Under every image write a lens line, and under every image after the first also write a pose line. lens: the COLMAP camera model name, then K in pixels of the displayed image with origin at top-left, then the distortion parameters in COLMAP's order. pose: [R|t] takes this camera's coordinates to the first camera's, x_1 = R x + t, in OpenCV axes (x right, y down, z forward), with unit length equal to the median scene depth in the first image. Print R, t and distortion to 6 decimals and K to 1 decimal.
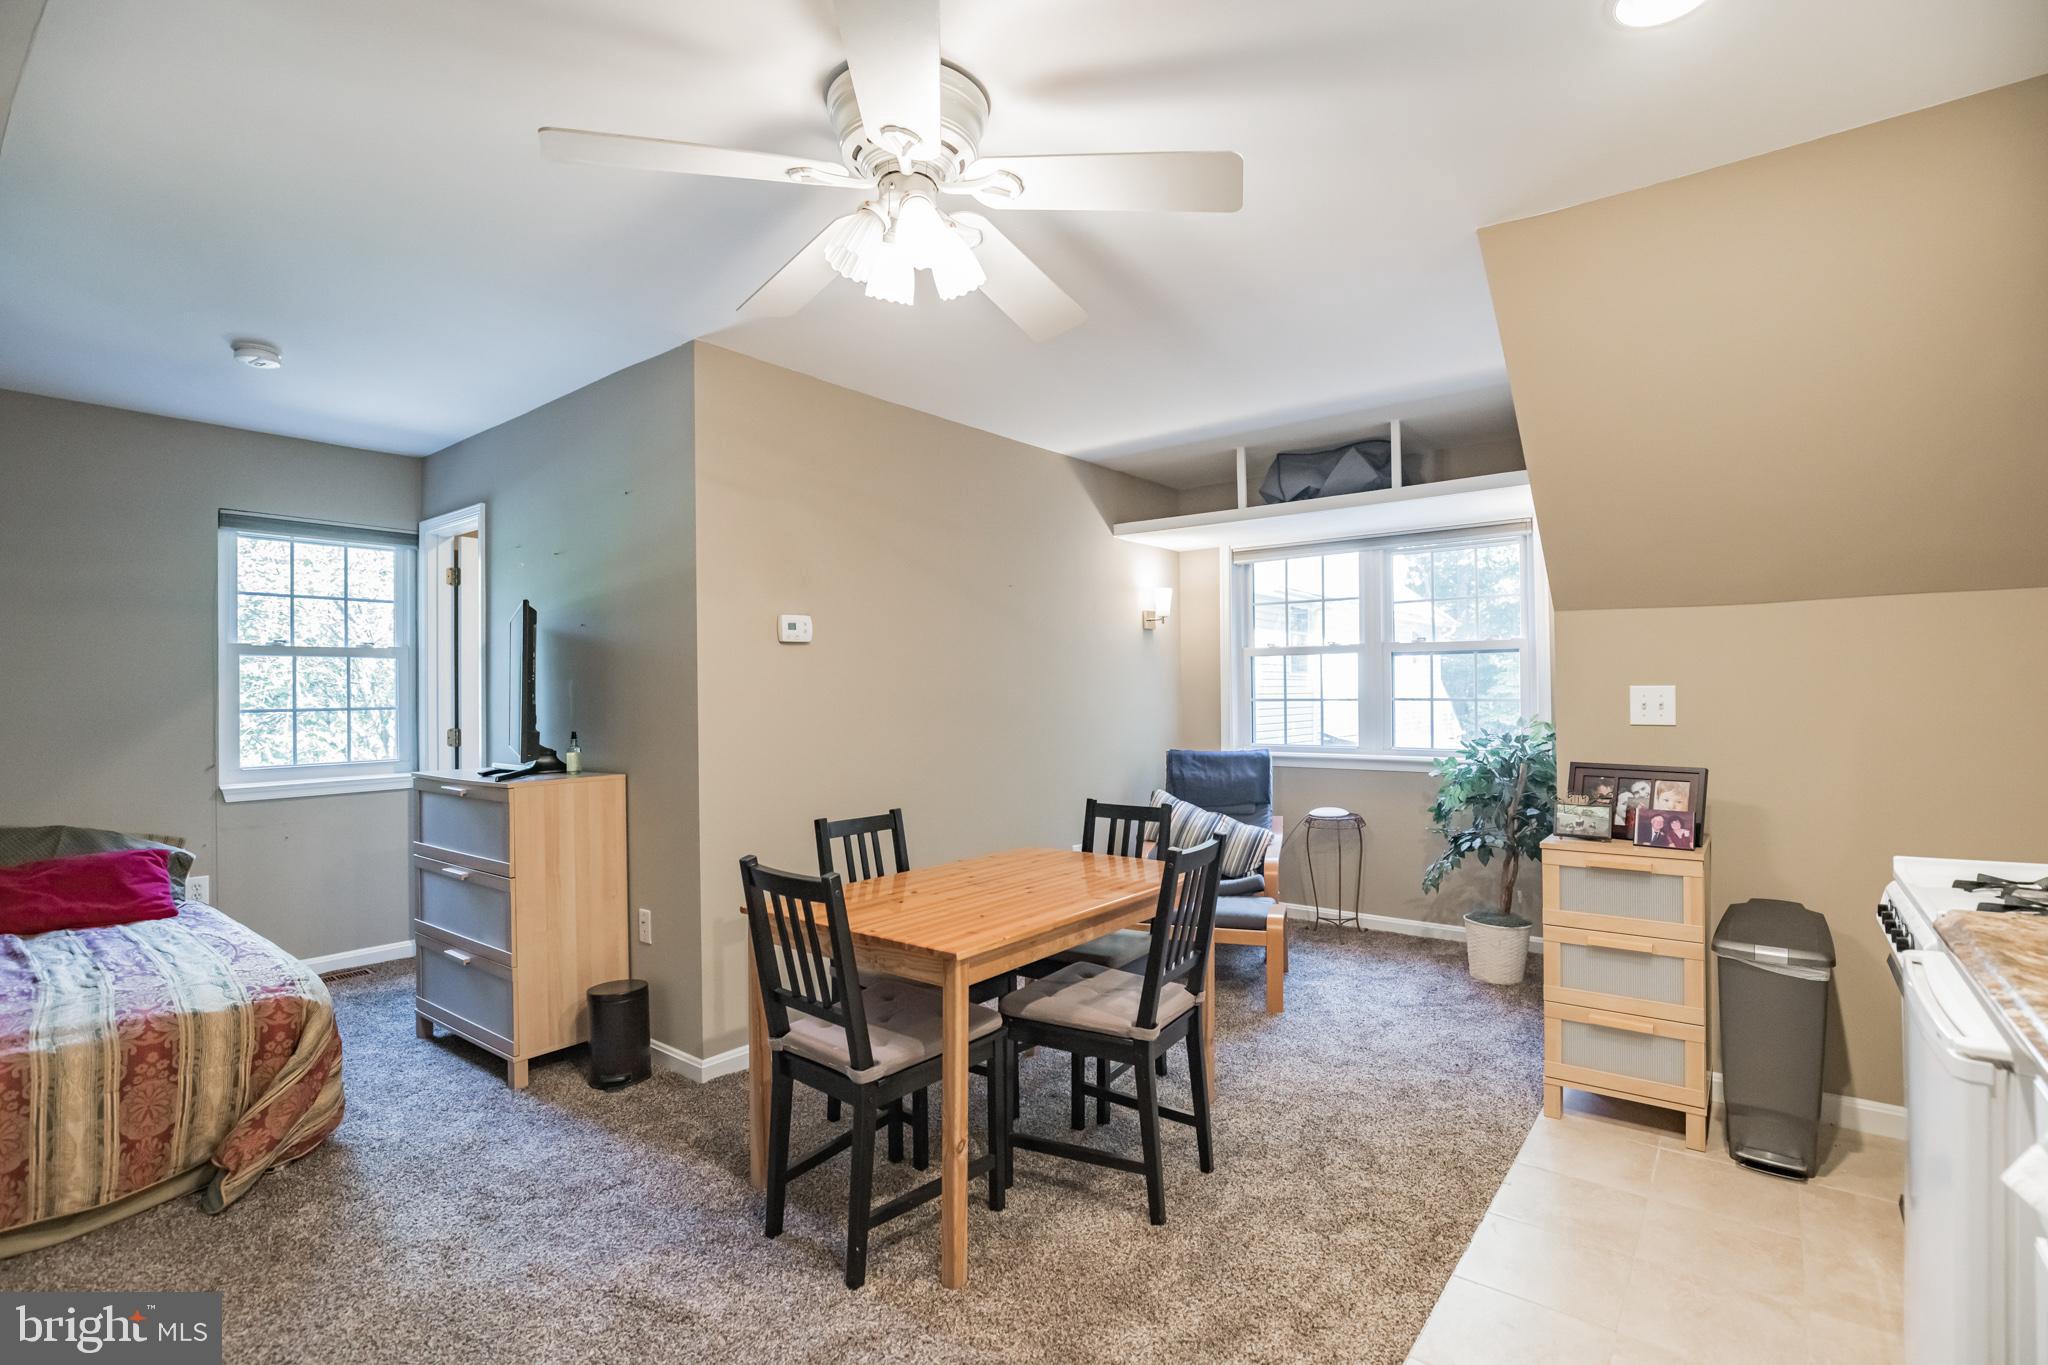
lens RADIAL K [[951.9, 0, 1020.4], [0, 951.9, 695.2], [0, 0, 1]] dist [-0.016903, -0.000033]
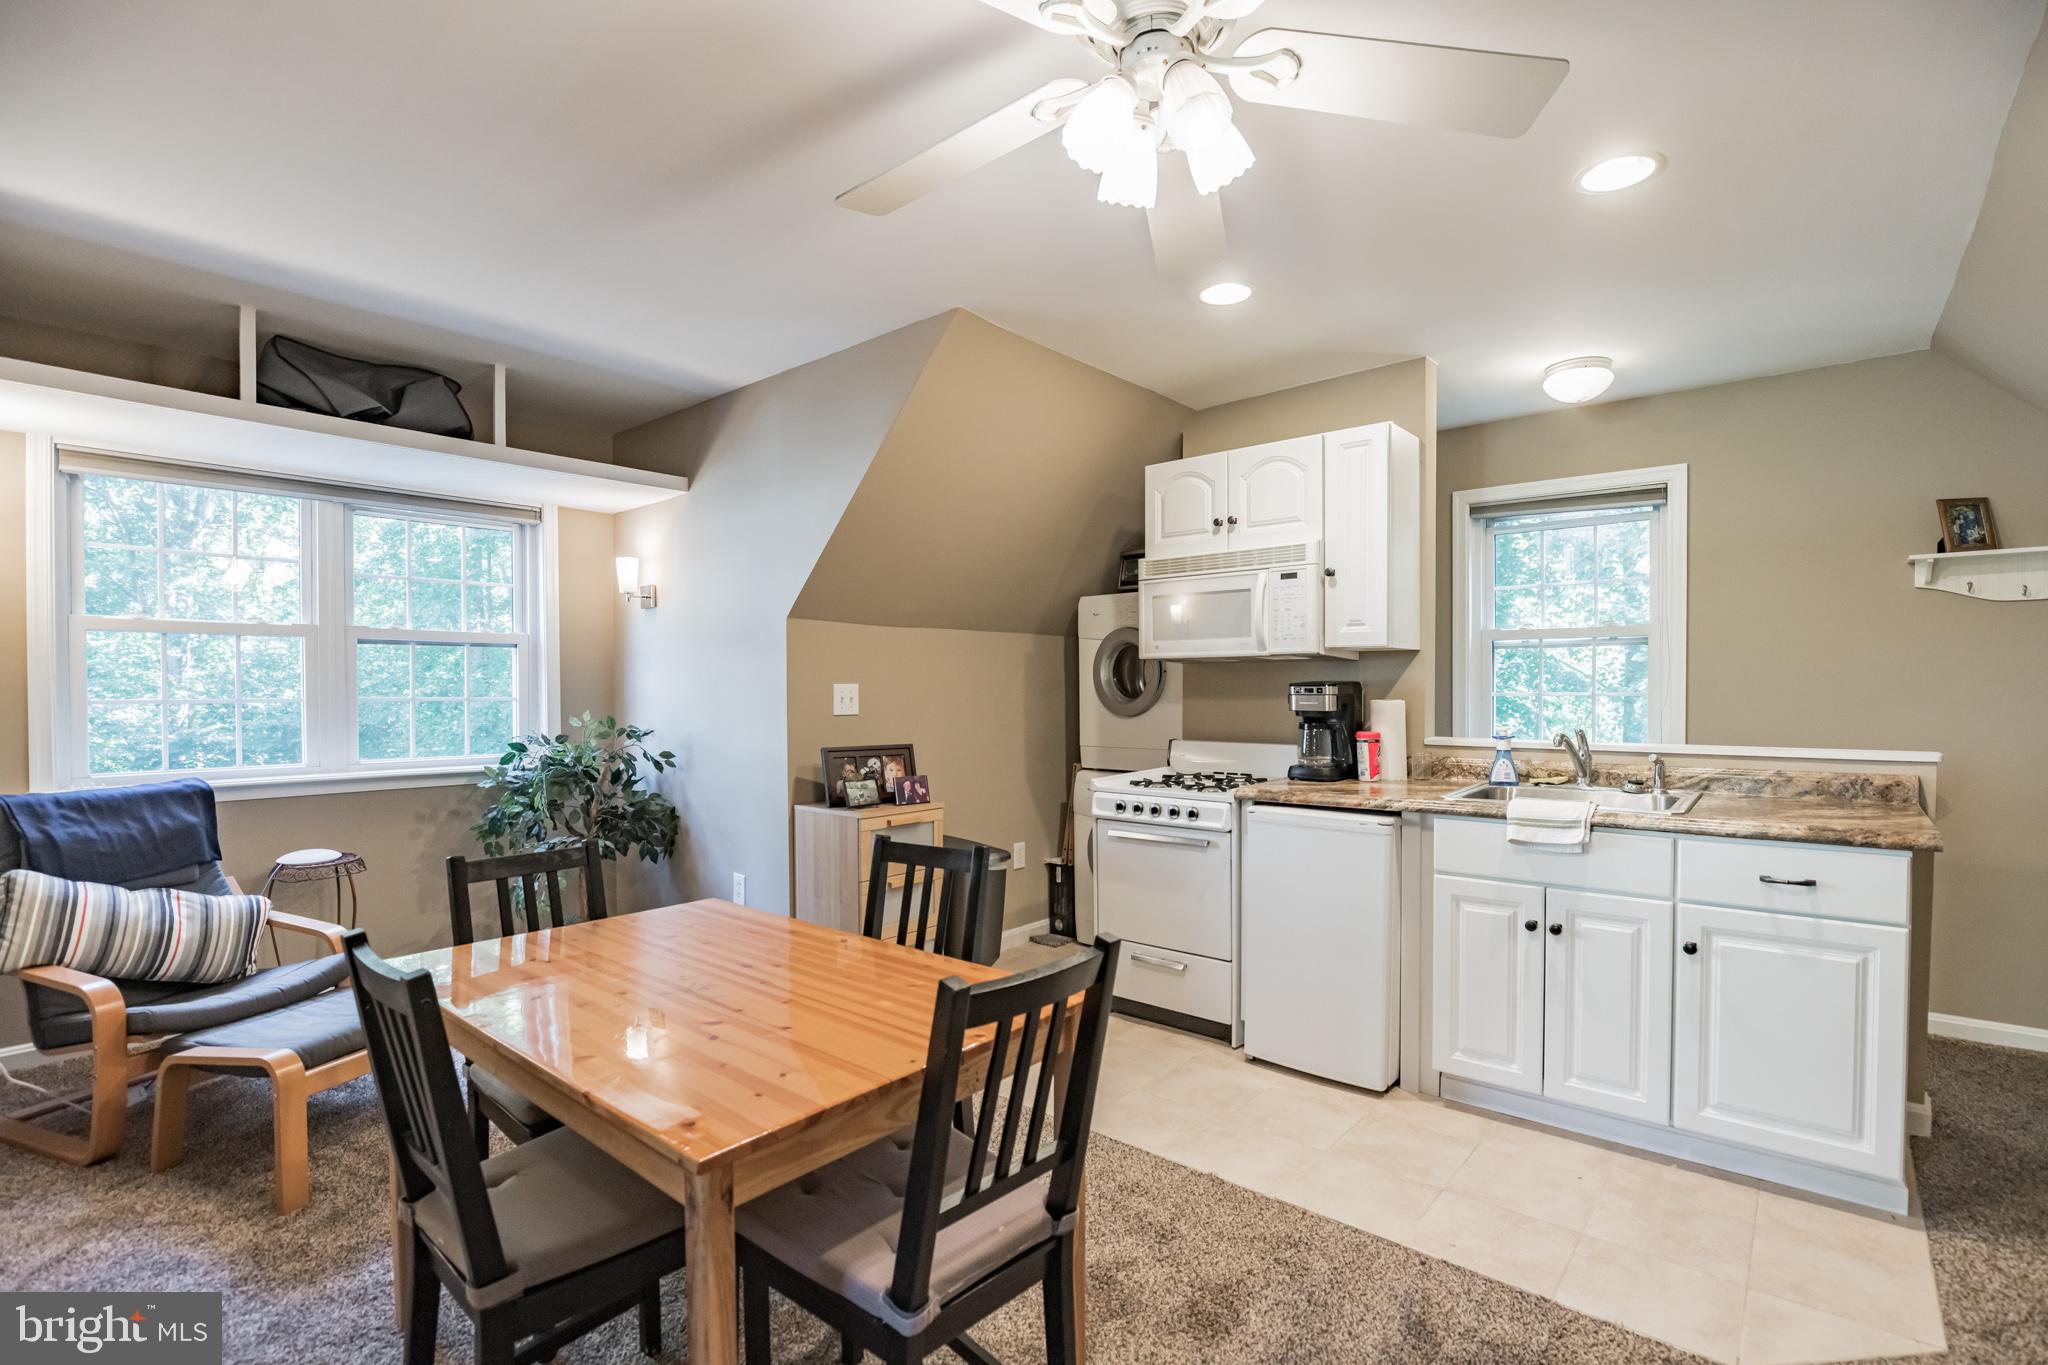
lens RADIAL K [[951.9, 0, 1020.4], [0, 951.9, 695.2], [0, 0, 1]] dist [-0.016903, -0.000033]
pose [[0.042224, 0.001514, 0.999107, -0.369320], [0.005148, 0.999985, -0.001732, 0.005545], [-0.999095, 0.005217, 0.042216, 0.439916]]
